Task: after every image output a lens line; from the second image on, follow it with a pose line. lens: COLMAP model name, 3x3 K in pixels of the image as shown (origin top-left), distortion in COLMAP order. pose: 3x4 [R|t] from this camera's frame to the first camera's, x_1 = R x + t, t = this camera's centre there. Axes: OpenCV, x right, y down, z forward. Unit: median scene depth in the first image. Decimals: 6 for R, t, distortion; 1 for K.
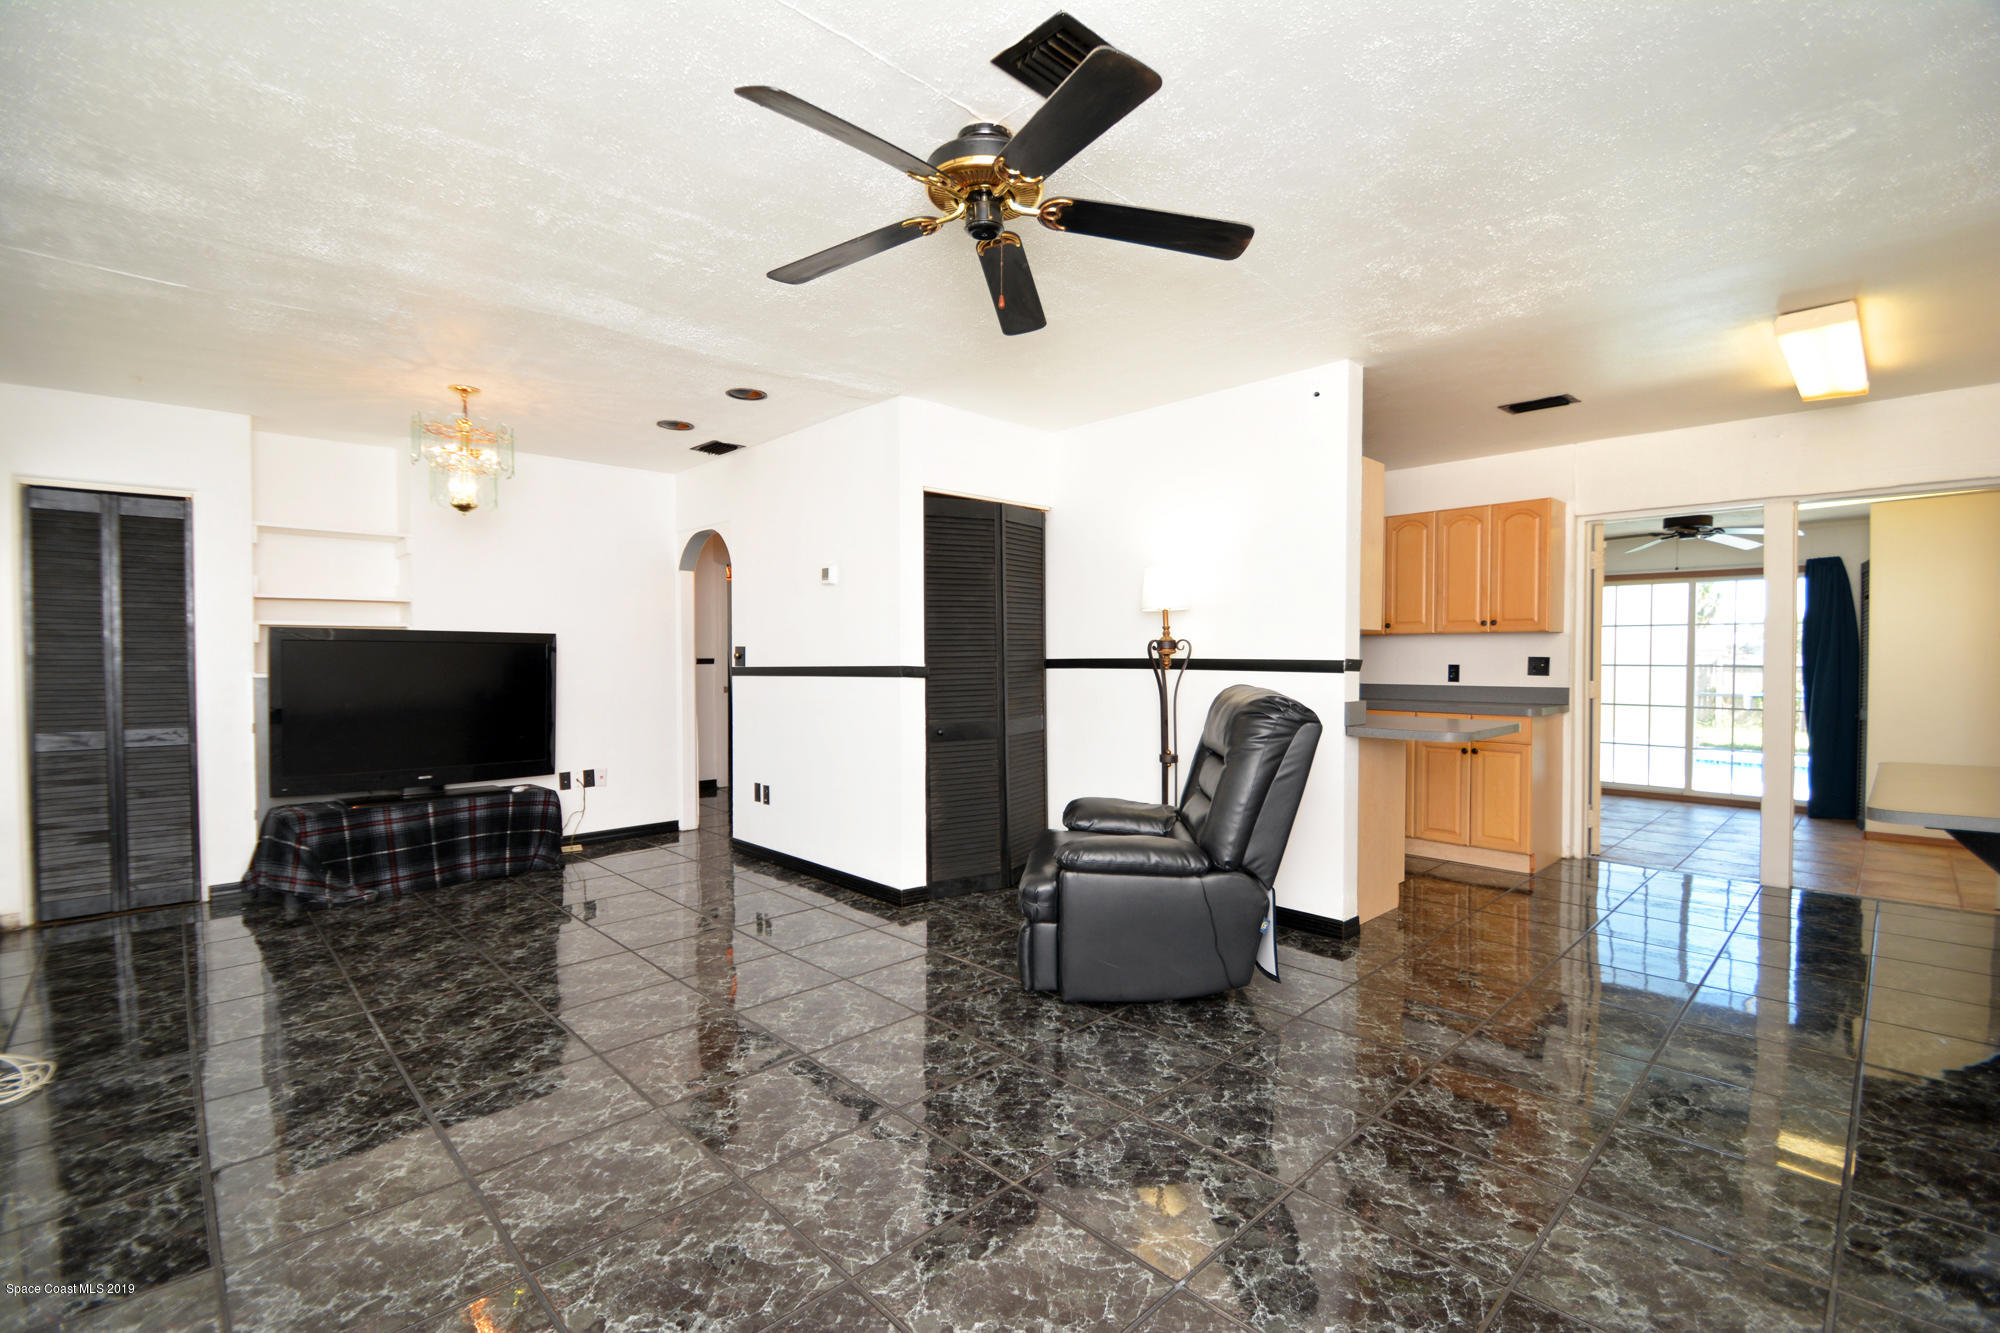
lens RADIAL K [[873.6, 0, 1000.0], [0, 873.6, 666.5], [0, 0, 1]] dist [0.000205, -0.000161]
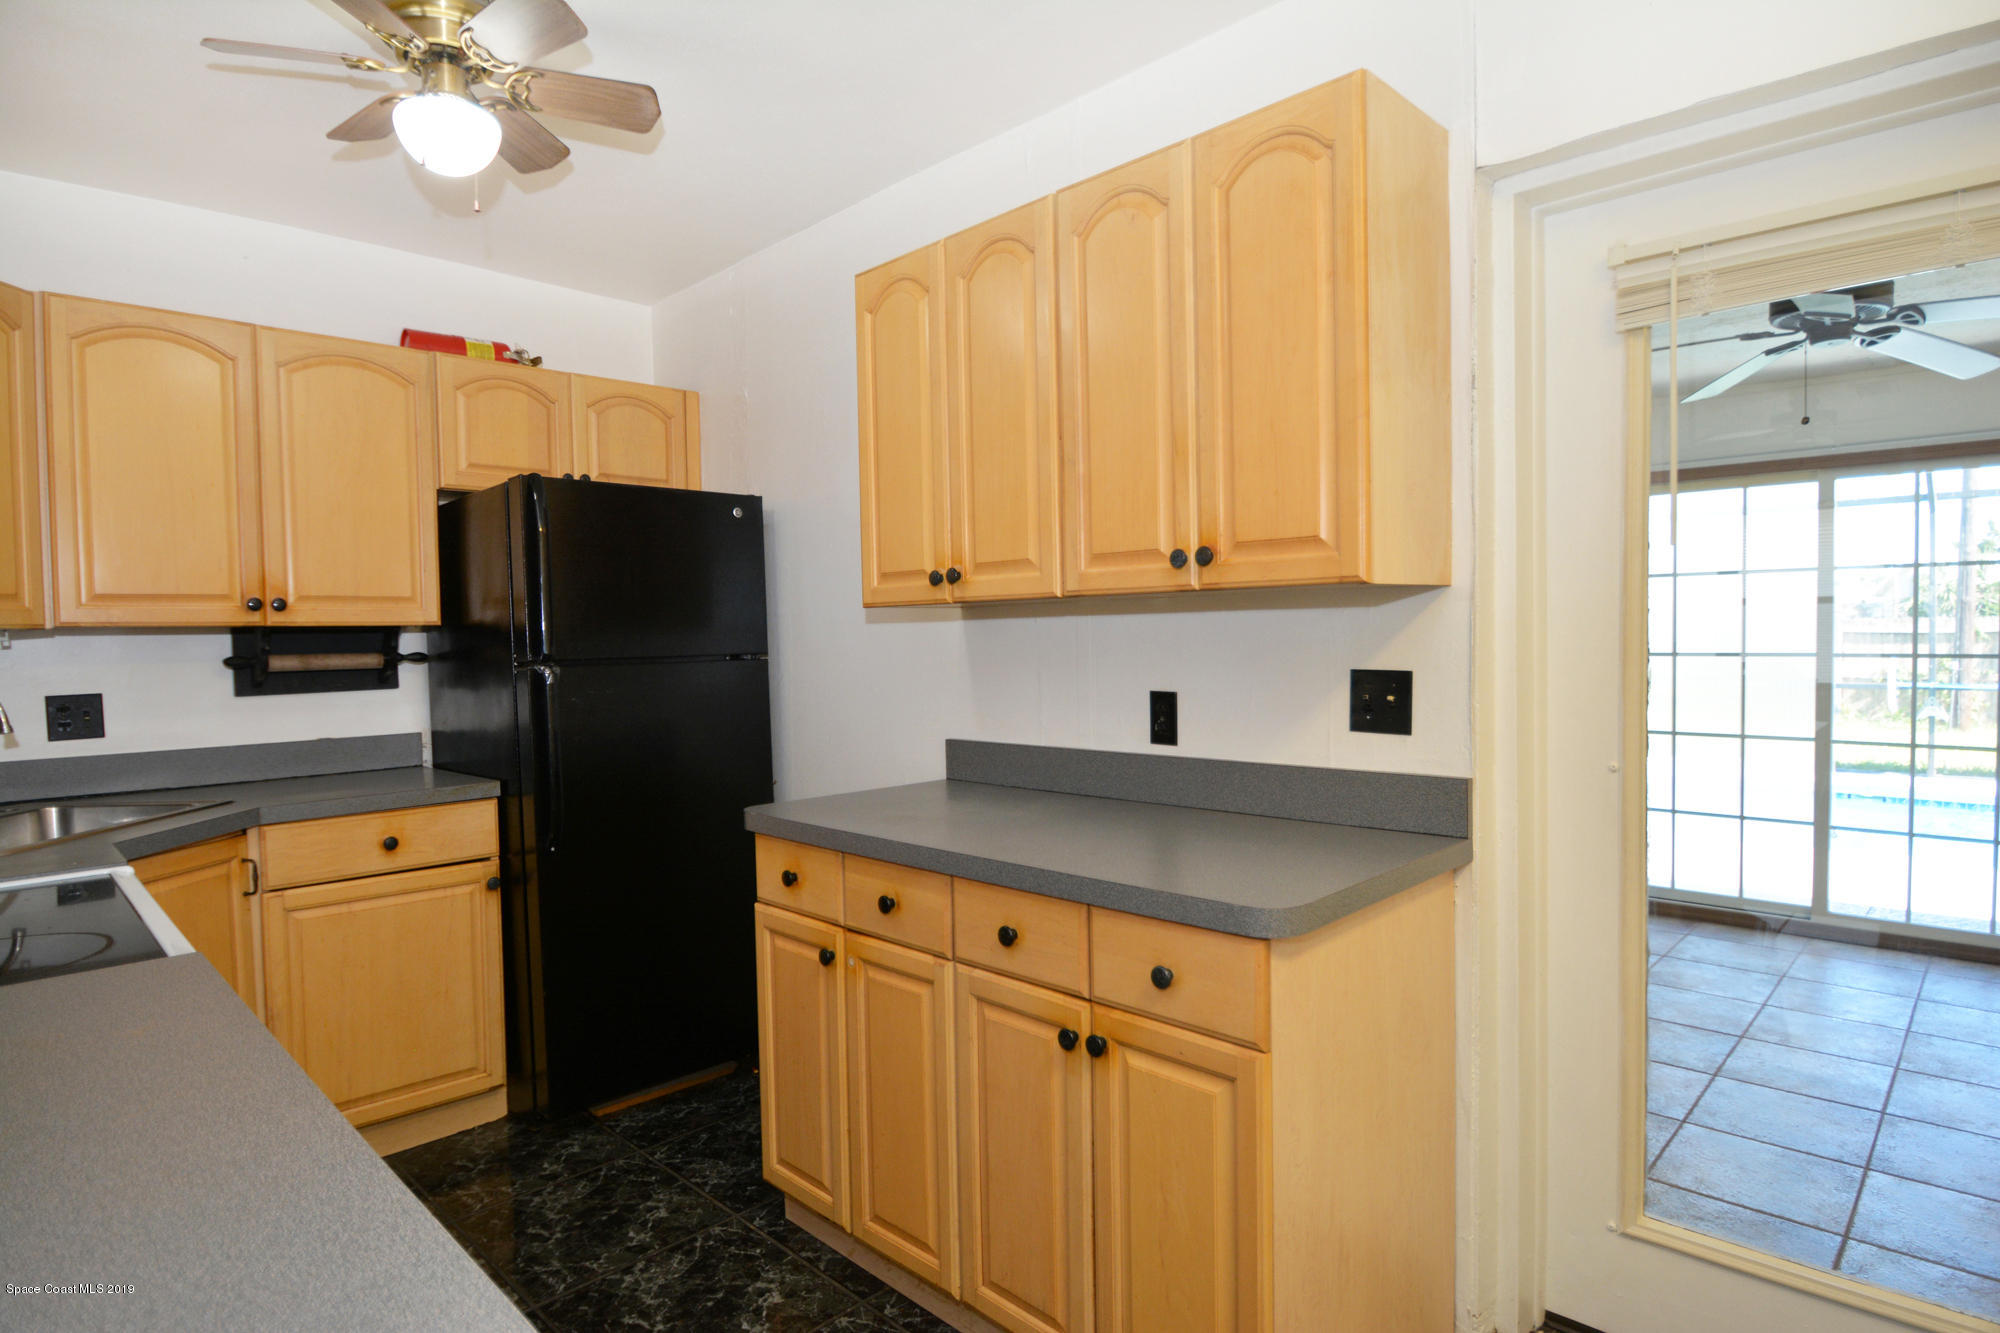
lens RADIAL K [[1064.5, 0, 1000.0], [0, 1064.5, 666.5], [0, 0, 1]] dist [0.014952, -0.022078]
pose [[0.999160, -0.021089, 0.035130, 0.469313], [0.020728, 0.999729, 0.010611, -0.018688], [-0.035345, -0.009874, 0.999326, 0.634323]]
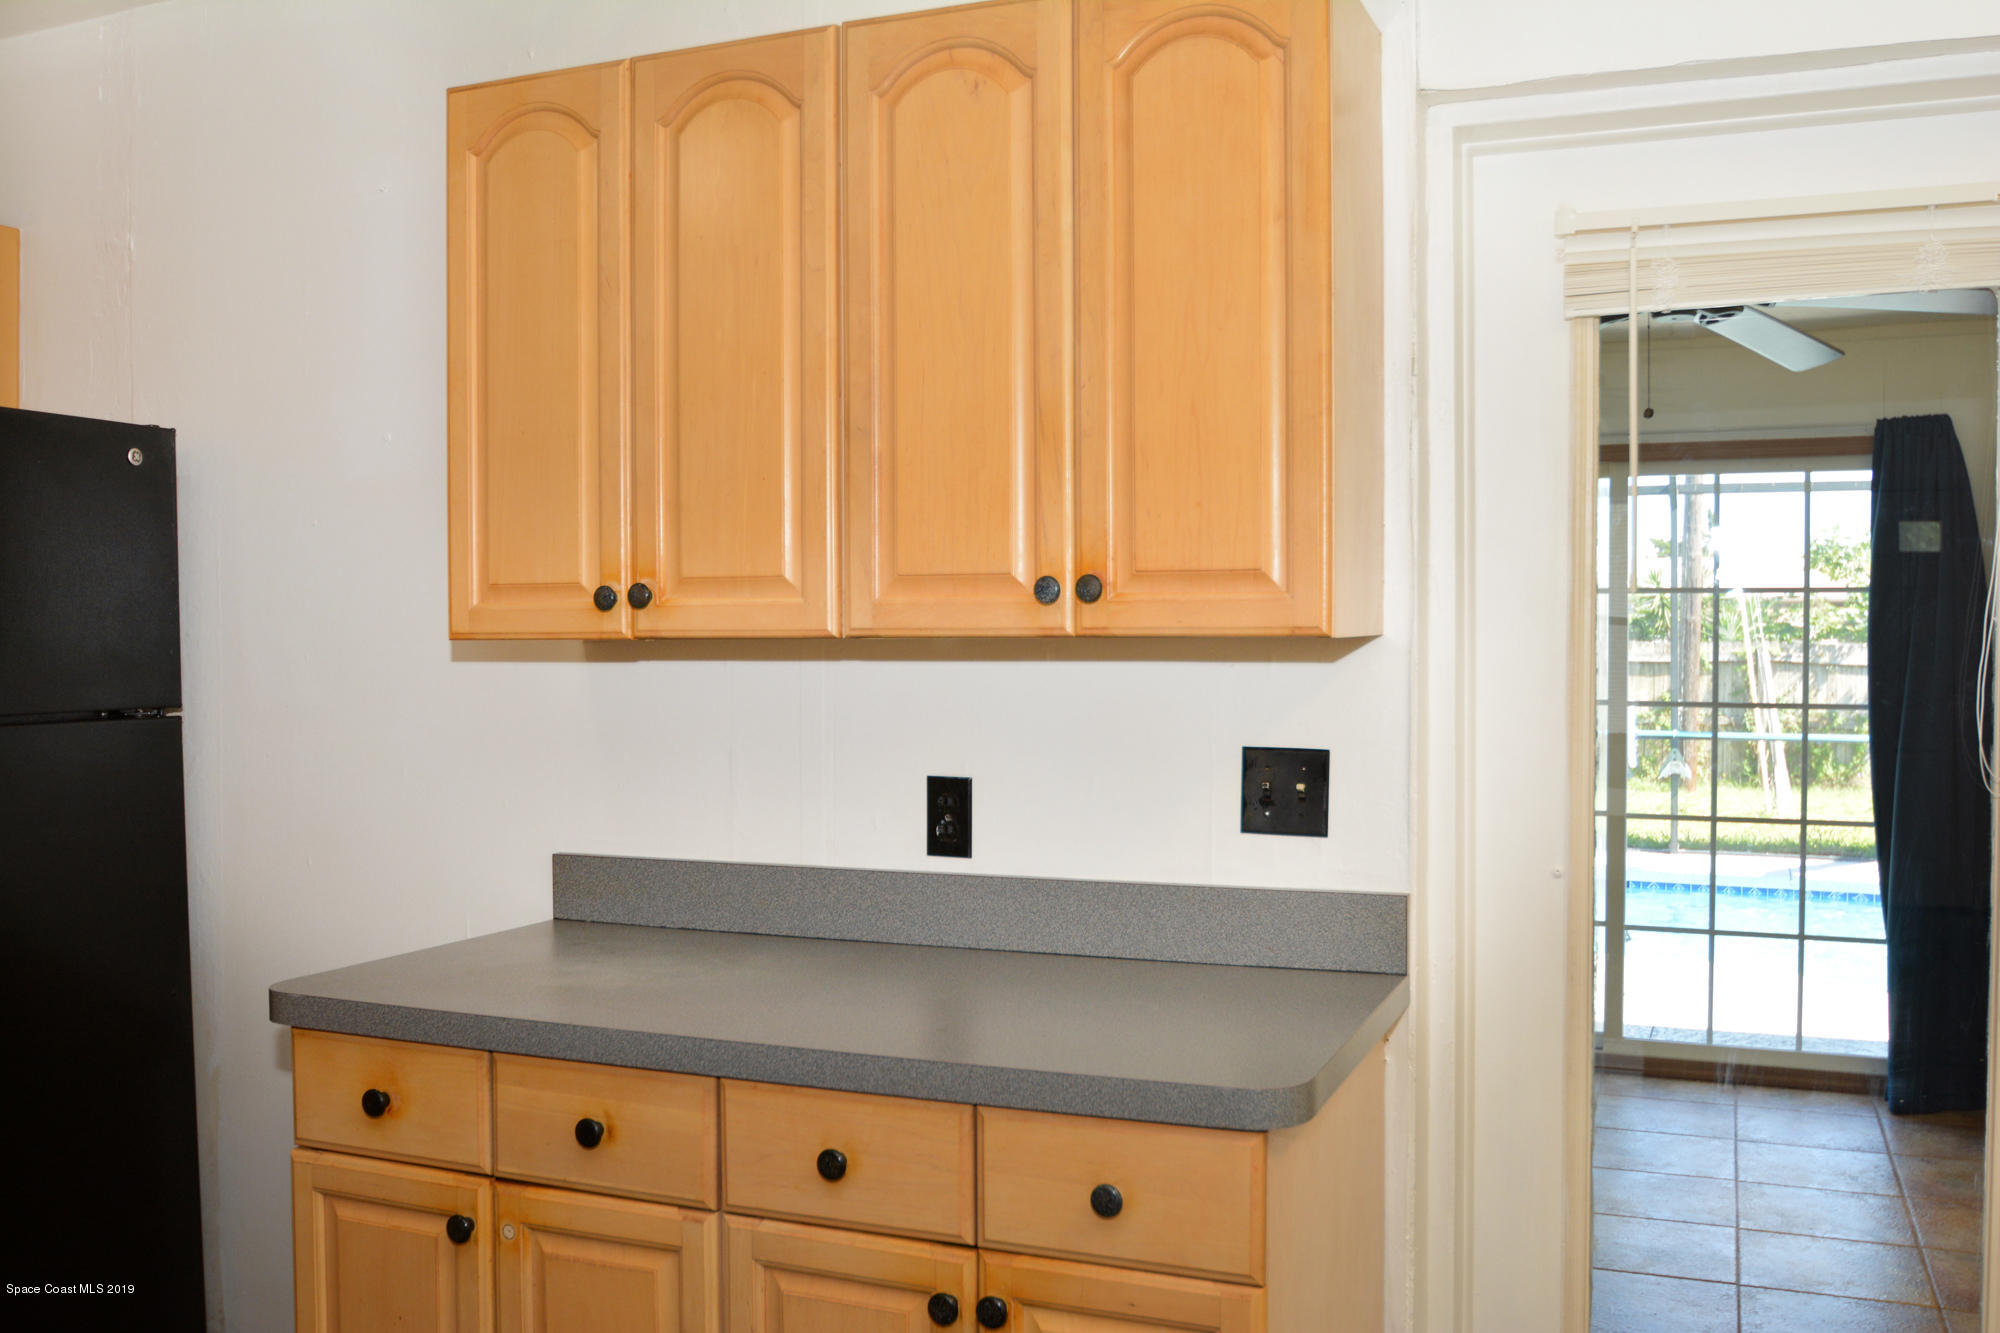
lens RADIAL K [[1780.3, 0, 1000.0], [0, 1780.3, 666.5], [0, 0, 1]] dist [-0.041456, 0.002129]
pose [[0.914296, -0.011516, 0.404884, 0.371595], [0.013183, 0.999912, -0.001329, -0.031094], [-0.404833, 0.006552, 0.914367, 0.621060]]
